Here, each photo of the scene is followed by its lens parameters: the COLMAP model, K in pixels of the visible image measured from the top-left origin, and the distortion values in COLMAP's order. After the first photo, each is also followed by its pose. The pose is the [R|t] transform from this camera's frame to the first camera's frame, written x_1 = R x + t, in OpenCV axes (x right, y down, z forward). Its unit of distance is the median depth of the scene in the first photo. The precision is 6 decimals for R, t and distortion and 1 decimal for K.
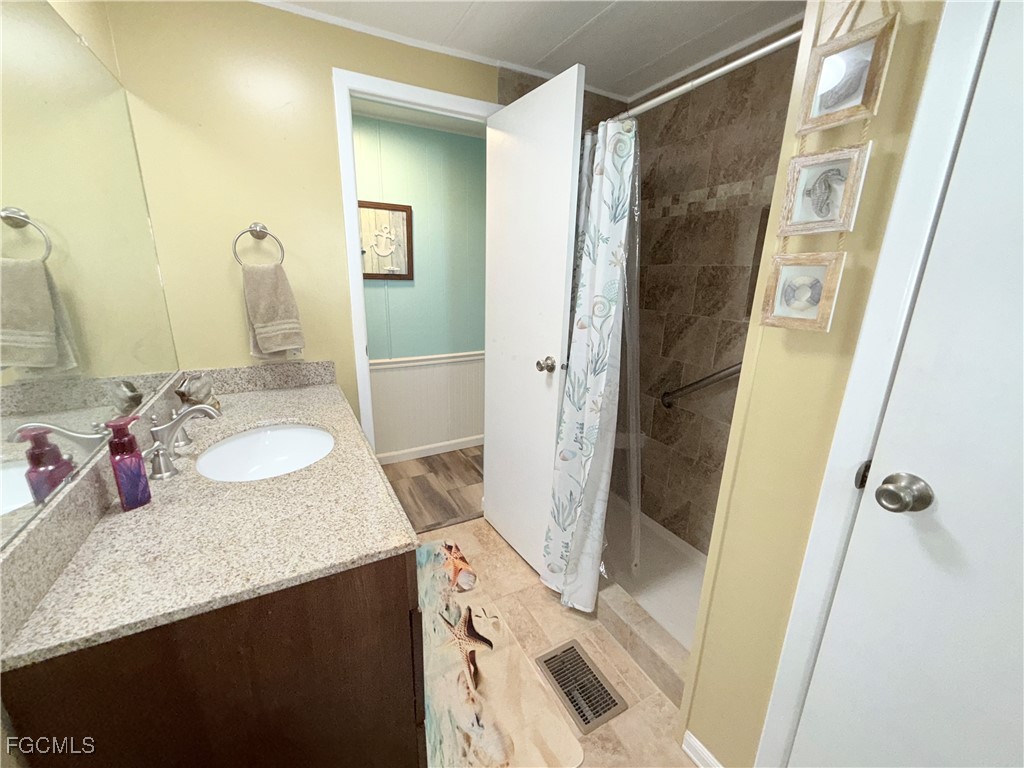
lens RADIAL K [[409.3, 0, 509.6], [0, 409.3, 384.6], [0, 0, 1]] dist [-0.000383, 0.000015]
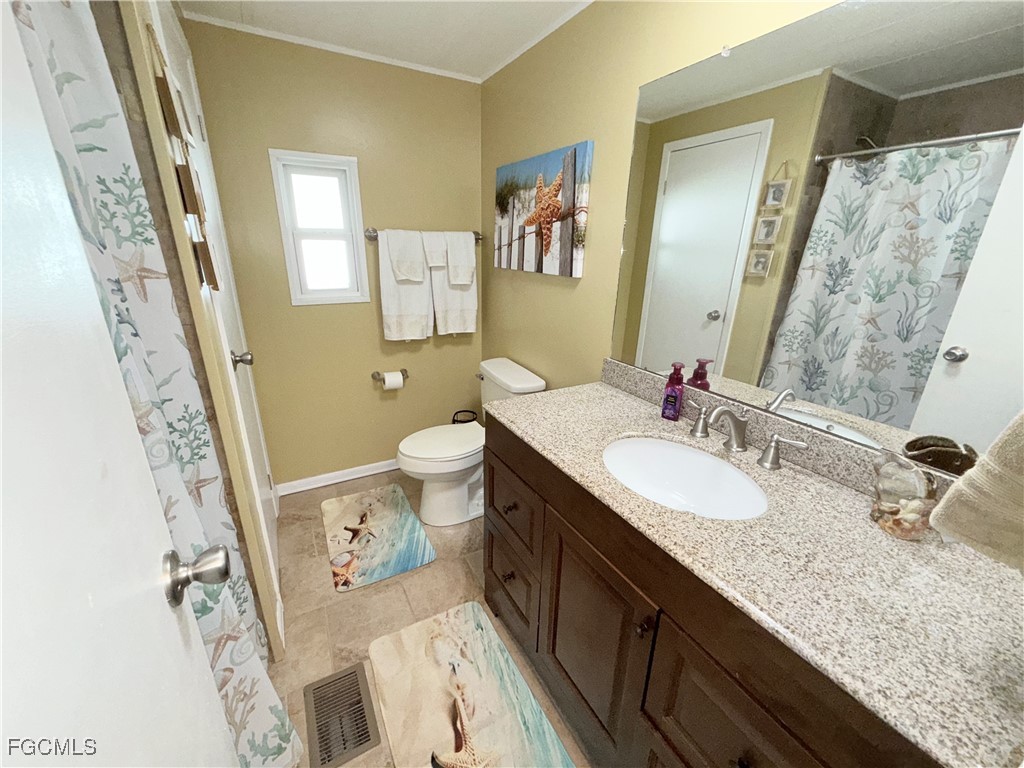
lens RADIAL K [[409.3, 0, 509.6], [0, 409.3, 384.6], [0, 0, 1]] dist [-0.000383, 0.000015]
pose [[-0.998999, -0.029923, -0.033248, -0.164968], [-0.043516, 0.822173, 0.567572, -0.438986], [0.010352, 0.568451, -0.822652, 1.449841]]
